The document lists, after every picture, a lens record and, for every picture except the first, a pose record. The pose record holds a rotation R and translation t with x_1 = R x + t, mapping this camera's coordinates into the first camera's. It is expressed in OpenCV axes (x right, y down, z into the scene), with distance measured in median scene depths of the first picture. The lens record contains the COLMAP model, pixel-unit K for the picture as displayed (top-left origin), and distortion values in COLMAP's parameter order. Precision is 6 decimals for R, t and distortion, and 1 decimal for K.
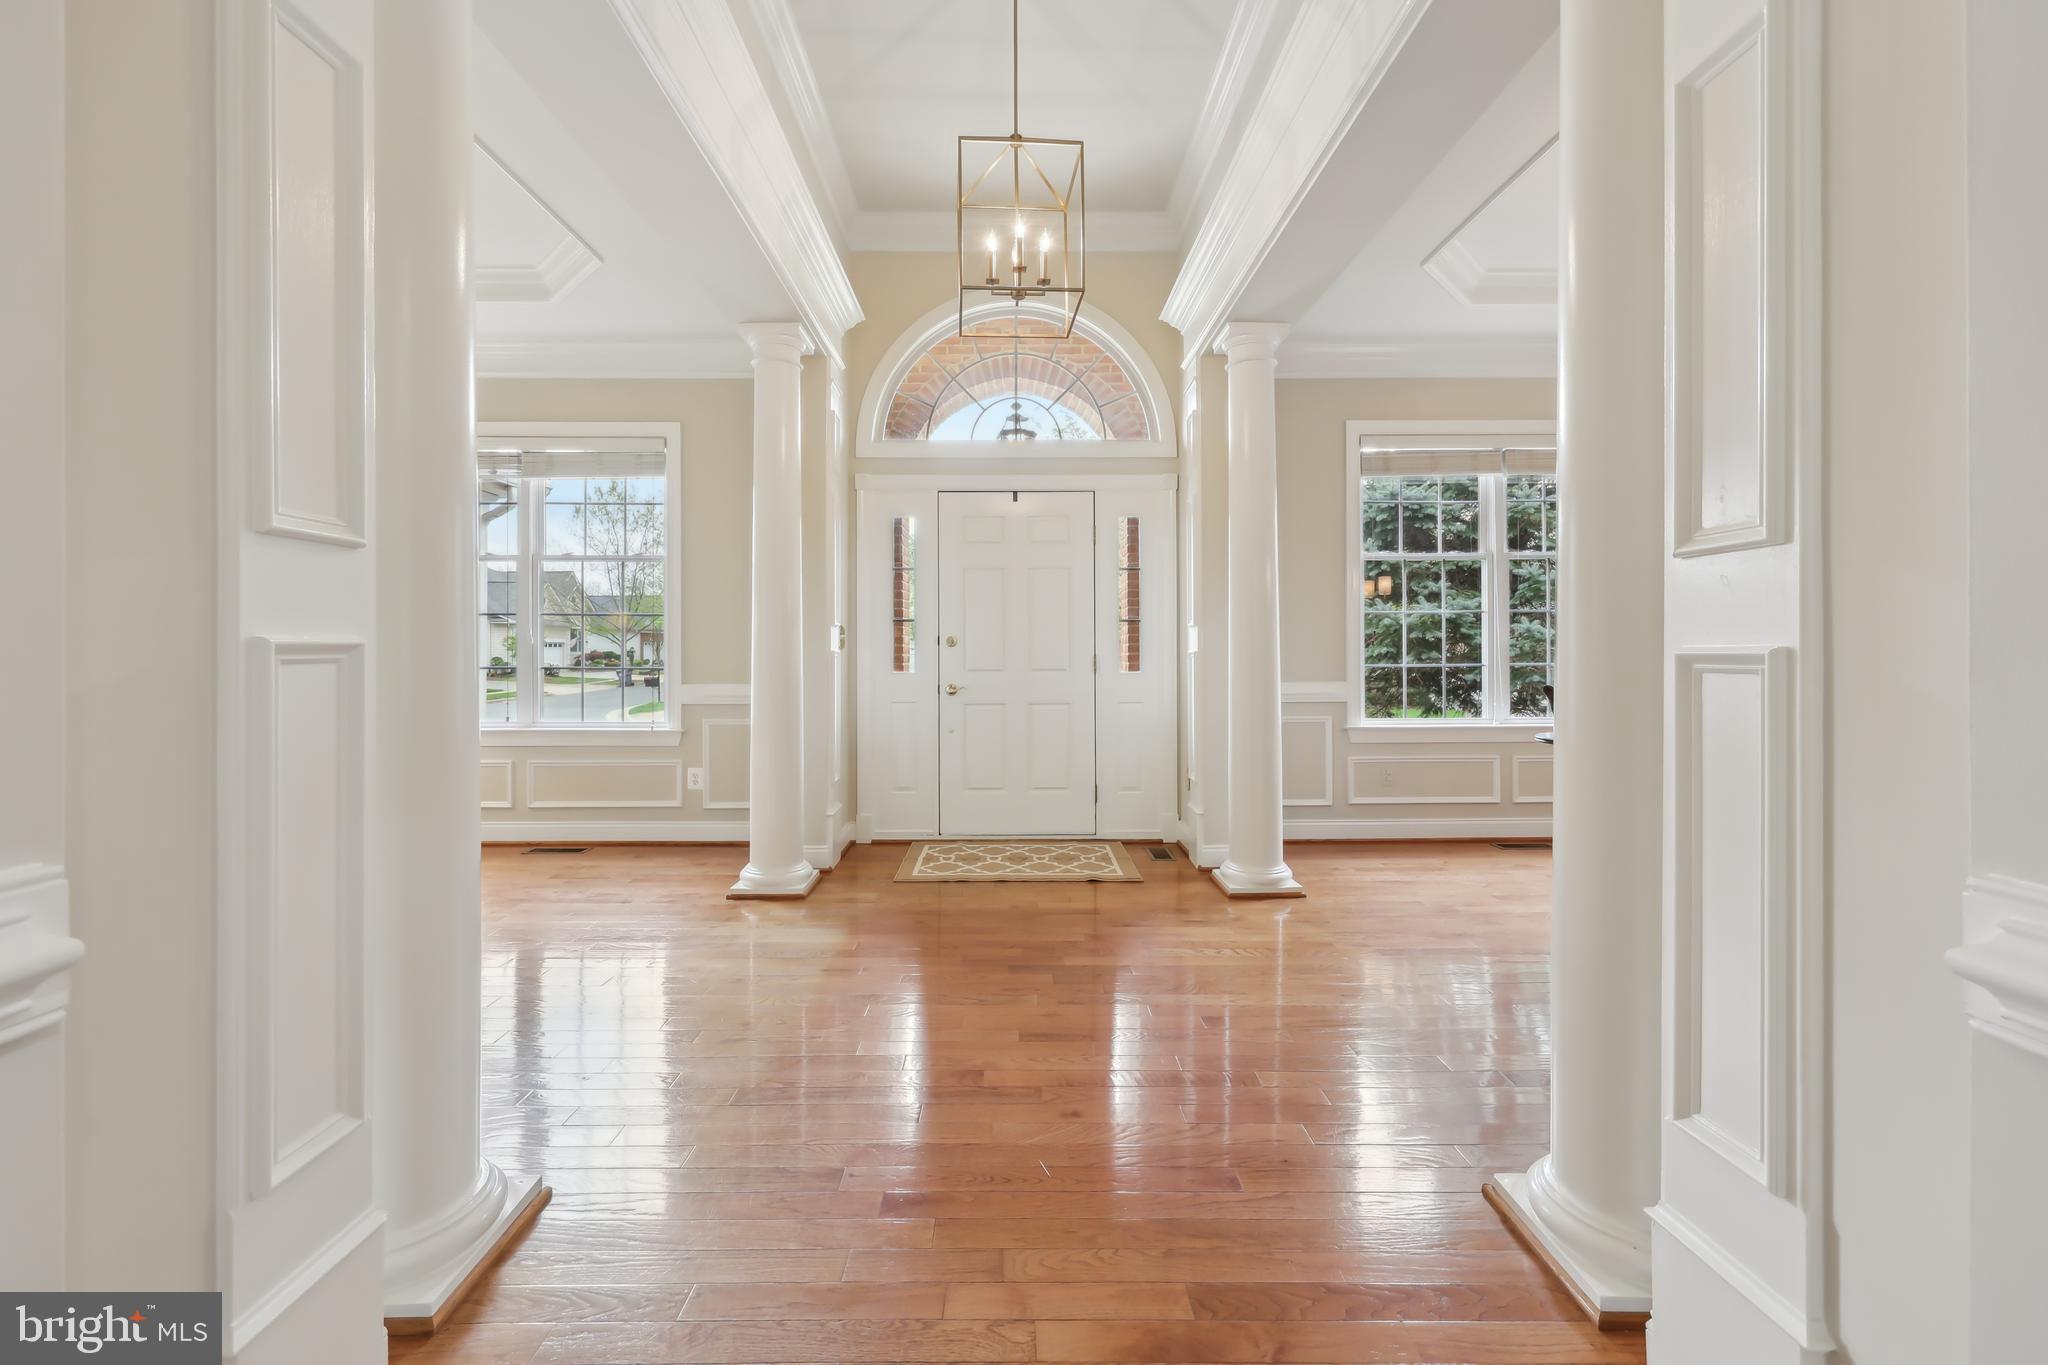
lens RADIAL K [[836.8, 0, 1025.3], [0, 836.8, 663.3], [0, 0, 1]] dist [-0.001351, 0.000357]
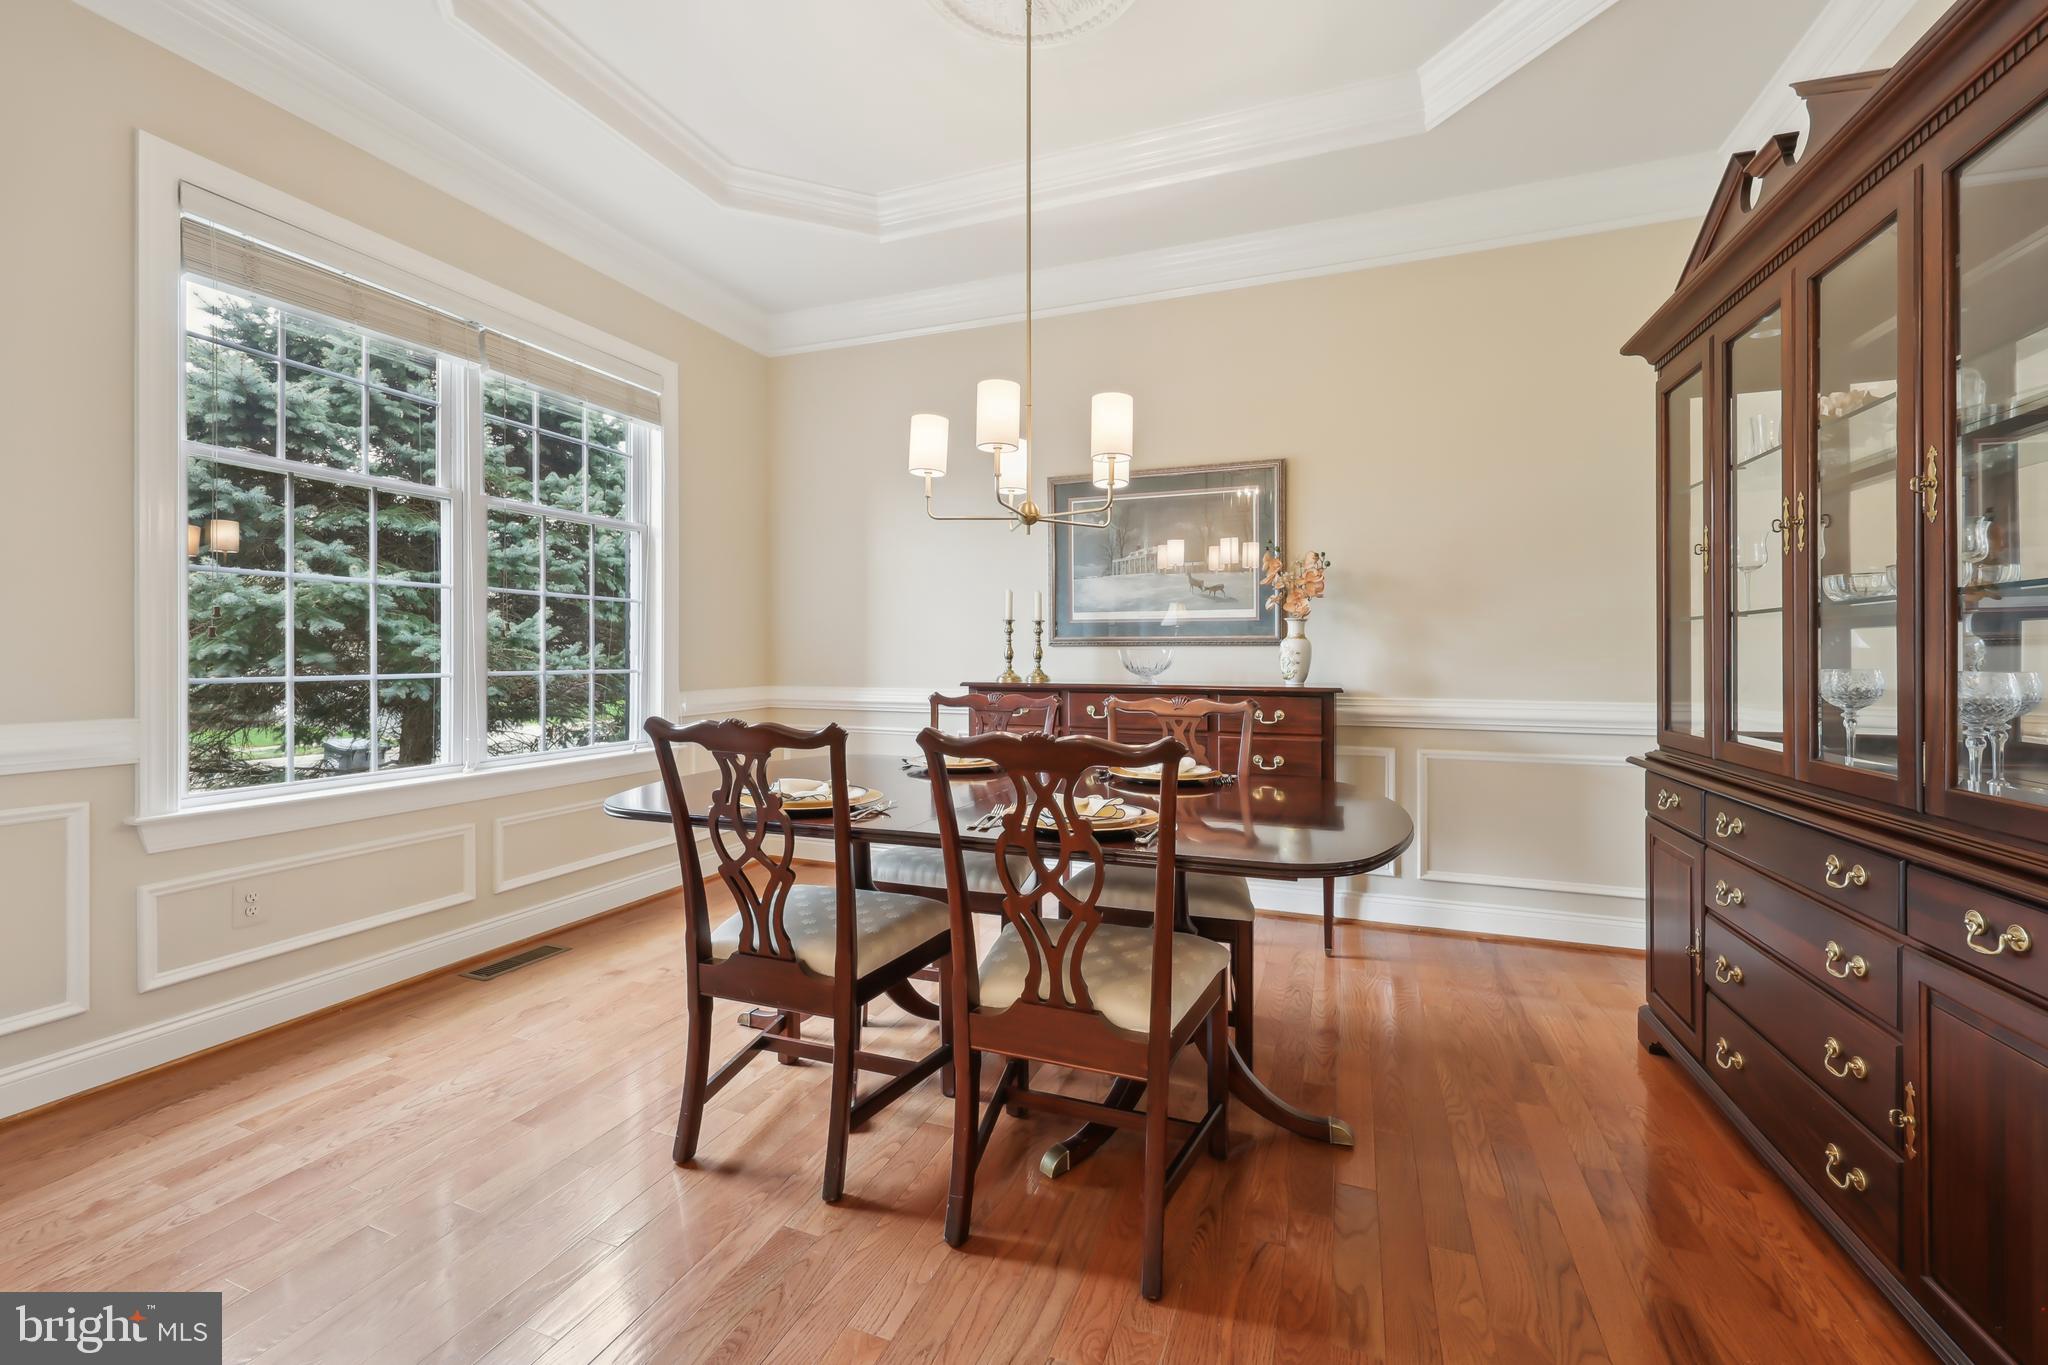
lens RADIAL K [[836.8, 0, 1025.3], [0, 836.8, 663.3], [0, 0, 1]] dist [-0.001351, 0.000357]
pose [[0.374176, 0.002033, 0.927356, 0.145210], [0.000235, 0.999997, -0.002287, -0.006010], [-0.927358, 0.001073, 0.374174, 0.385839]]
